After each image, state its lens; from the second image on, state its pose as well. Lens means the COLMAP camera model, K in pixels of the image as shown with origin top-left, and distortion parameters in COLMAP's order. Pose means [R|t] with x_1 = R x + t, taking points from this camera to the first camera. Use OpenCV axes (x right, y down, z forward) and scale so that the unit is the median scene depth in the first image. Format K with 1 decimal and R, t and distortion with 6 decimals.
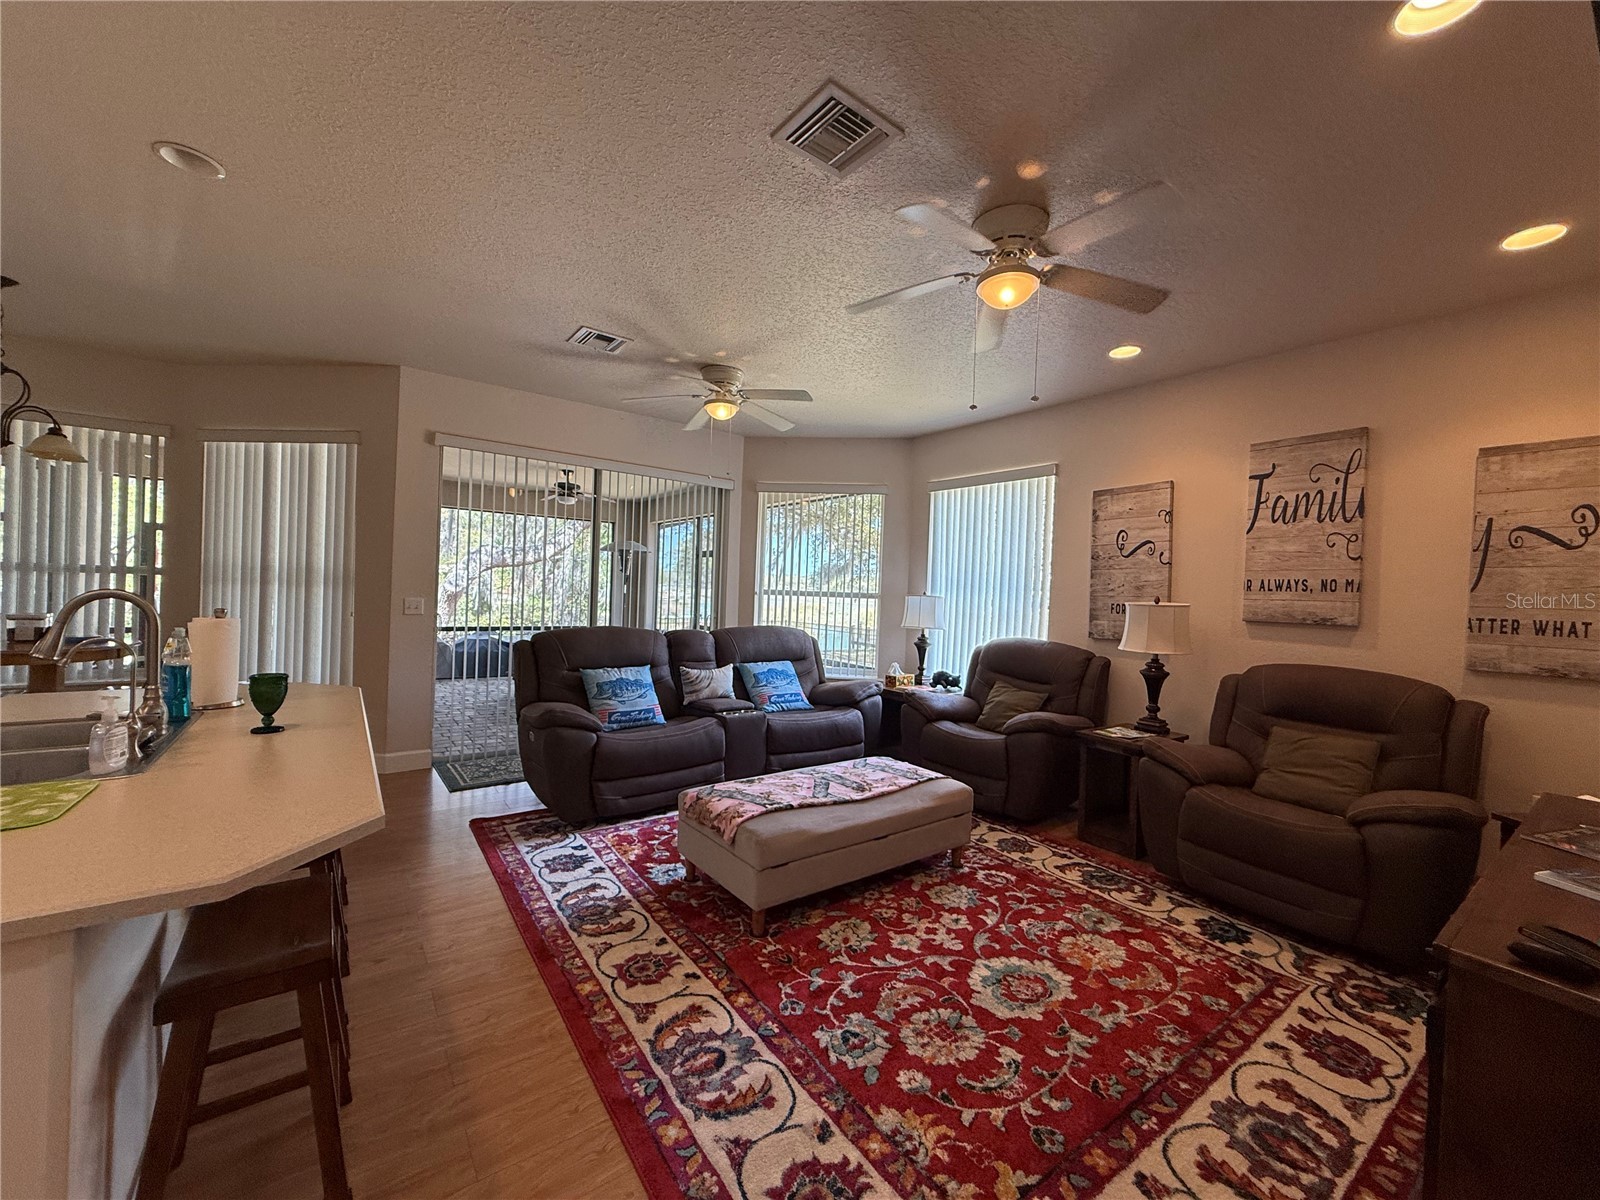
lens RADIAL K [[634.1, 0, 795.8], [0, 634.1, 600.3], [0, 0, 1]] dist [-0.000878, -0.000256]
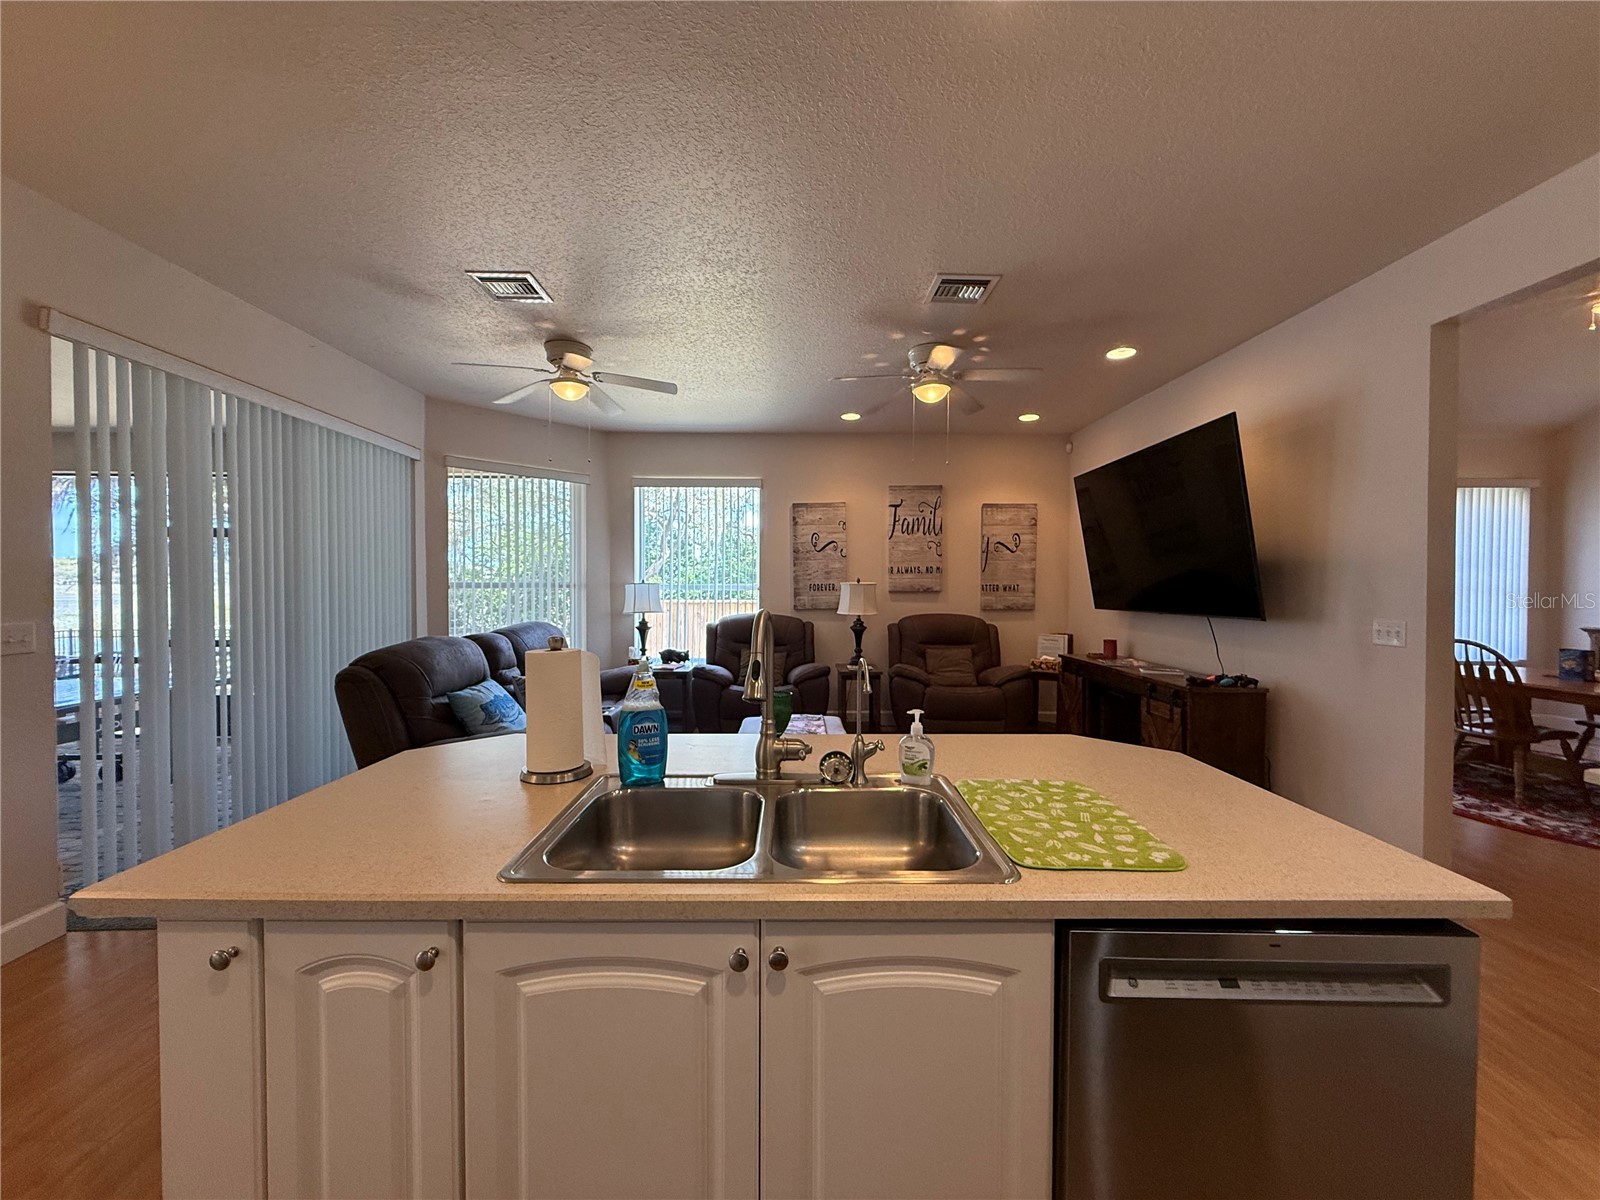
lens RADIAL K [[634.1, 0, 796.9], [0, 634.1, 597.4], [0, 0, 1]] dist [-0.000878, -0.000256]
pose [[0.584538, -0.052816, 0.809646, -0.960936], [0.031309, 0.998604, 0.042538, -0.037651], [-0.810762, 0.000484, 0.585376, 0.267006]]
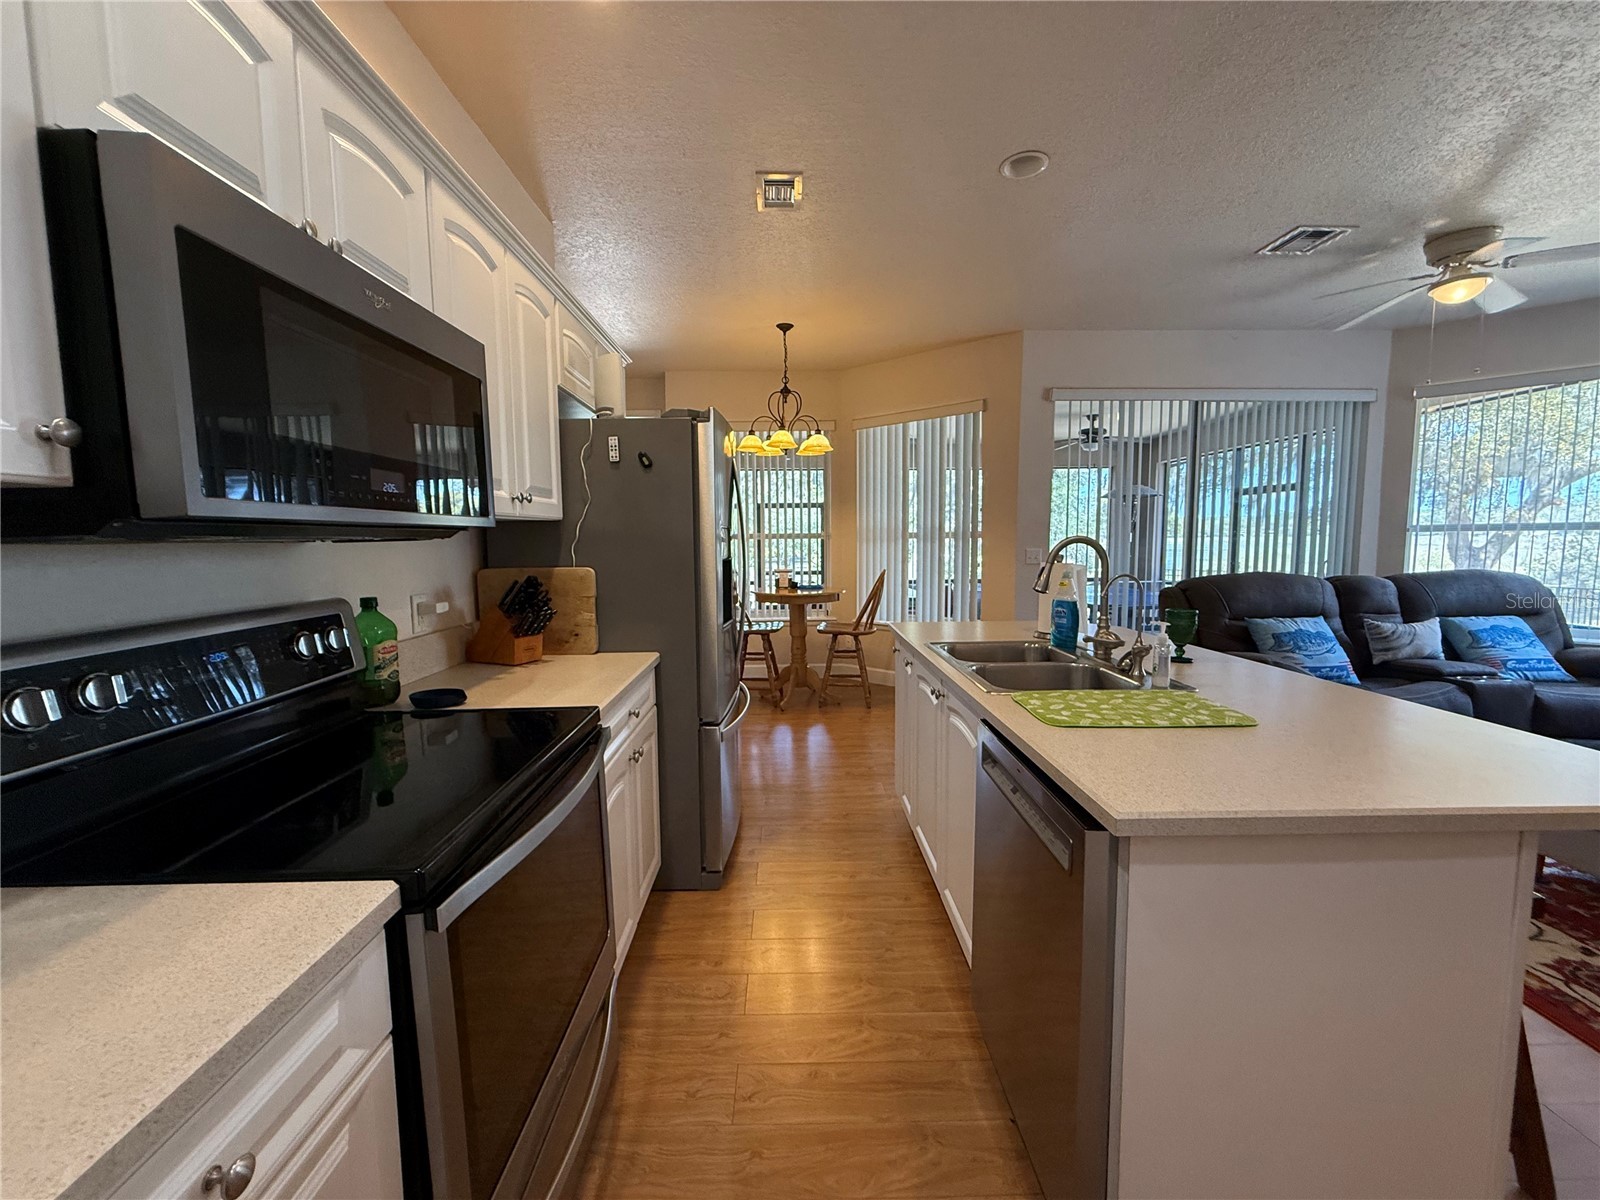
lens RADIAL K [[634.1, 0, 799.5], [0, 634.1, 596.5], [0, 0, 1]] dist [-0.000878, -0.000256]
pose [[0.818015, 0.006839, -0.575156, -0.459279], [0.030626, 0.997993, 0.055425, 0.008493], [0.574381, -0.062953, 0.816164, -0.164477]]
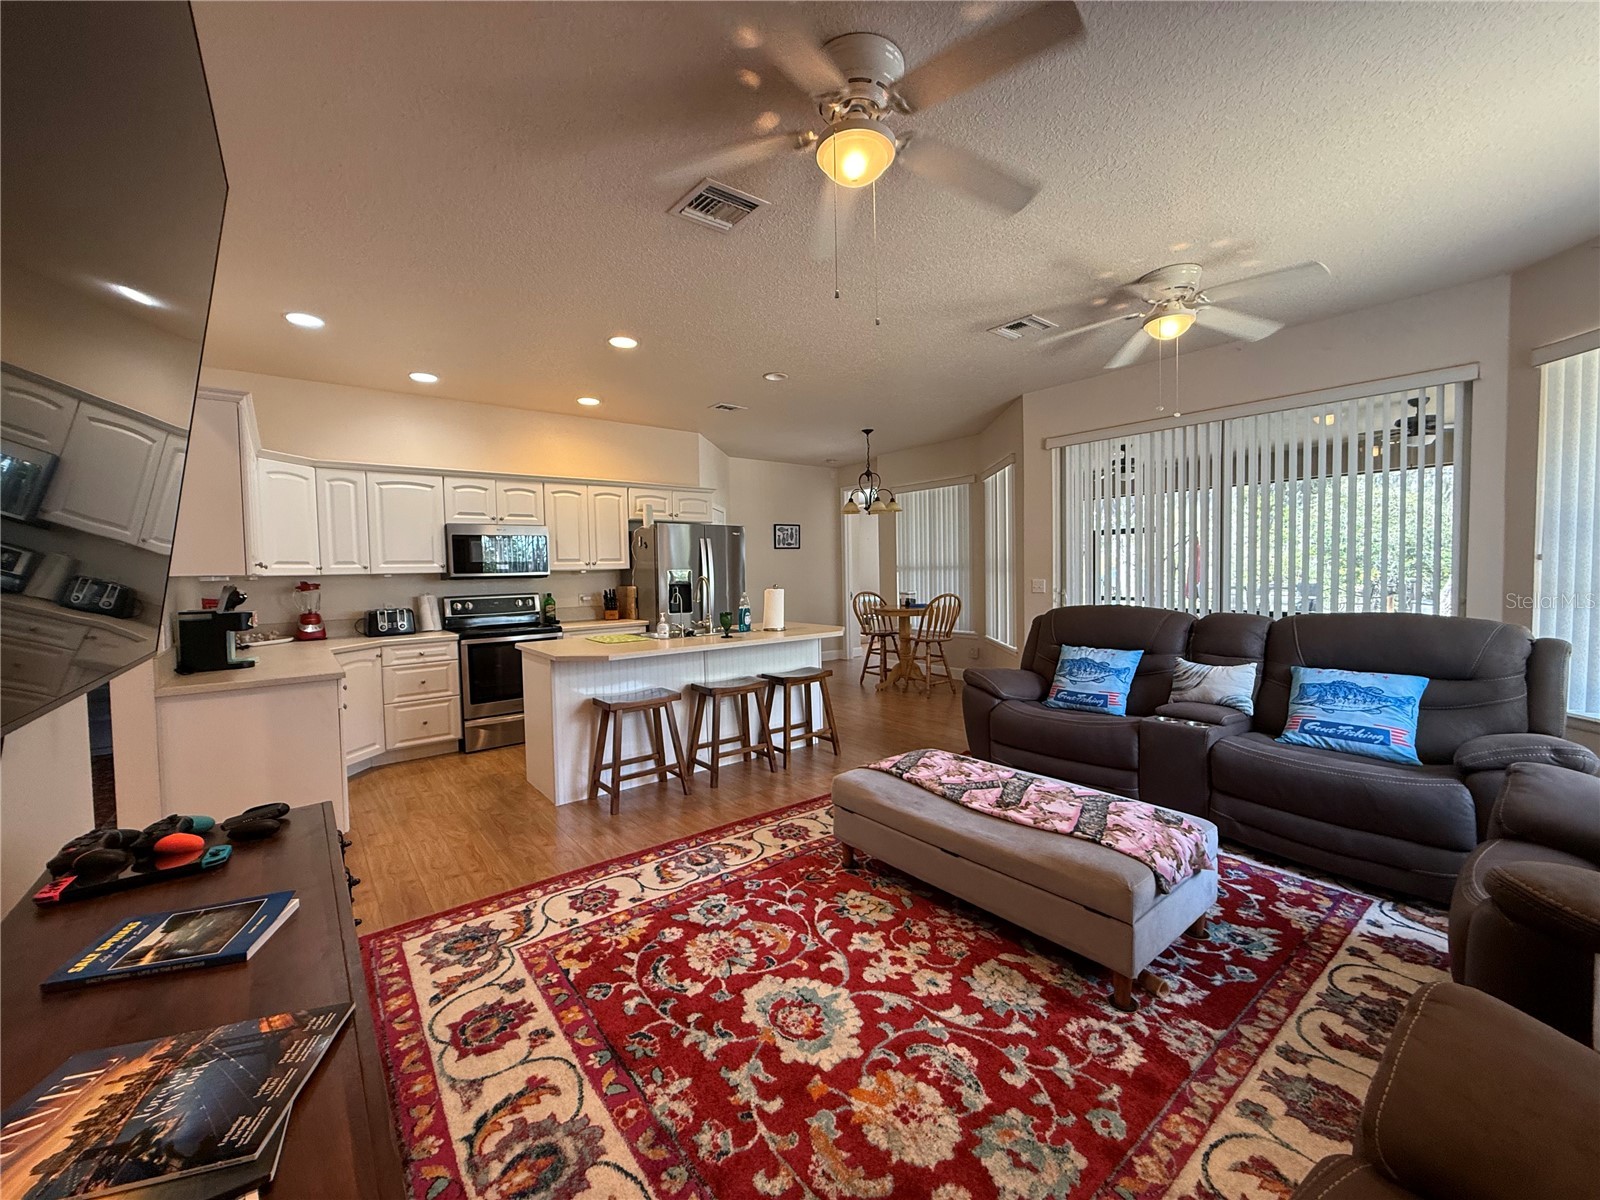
lens RADIAL K [[634.1, 0, 798.5], [0, 634.1, 590.6], [0, 0, 1]] dist [-0.000878, -0.000256]
pose [[0.046581, -0.003328, -0.998909, 0.891287], [0.005874, 0.999978, -0.003058, 0.028896], [0.998897, -0.005725, 0.046599, 0.709404]]
